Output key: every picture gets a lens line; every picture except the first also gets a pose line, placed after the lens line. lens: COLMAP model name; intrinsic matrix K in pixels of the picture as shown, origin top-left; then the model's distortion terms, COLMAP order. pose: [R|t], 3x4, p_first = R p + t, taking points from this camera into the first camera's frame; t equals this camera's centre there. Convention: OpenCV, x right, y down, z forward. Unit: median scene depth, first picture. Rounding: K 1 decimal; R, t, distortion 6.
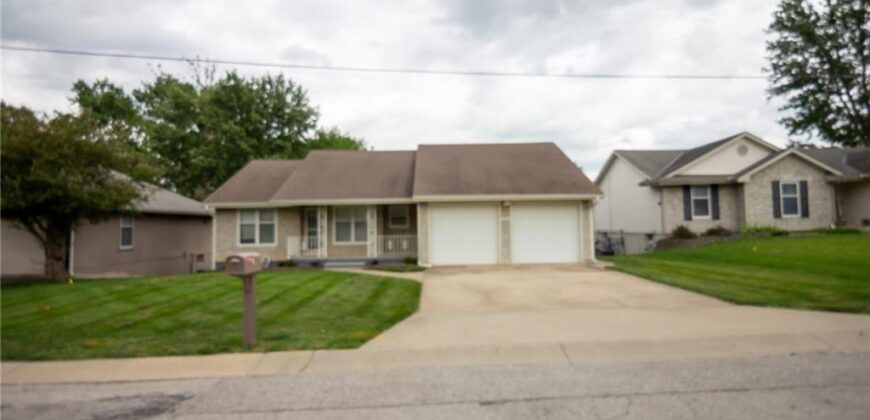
lens RADIAL K [[405.3, 0, 441.7], [0, 405.3, 207.0], [0, 0, 1]] dist [-0.003976, -0.000732]
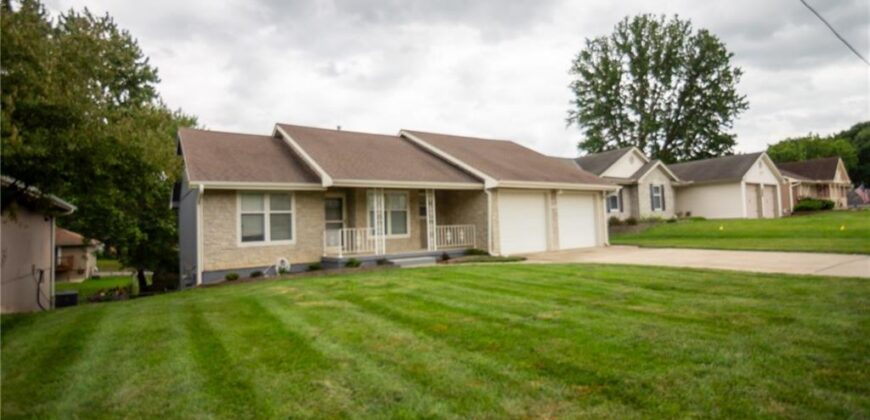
lens RADIAL K [[405.3, 0, 441.7], [0, 405.3, 207.0], [0, 0, 1]] dist [-0.003976, -0.000732]
pose [[0.842190, 0.010226, 0.539084, -0.582414], [-0.003491, 0.999903, -0.013513, 0.039307], [-0.539170, 0.009498, 0.842144, 0.244730]]
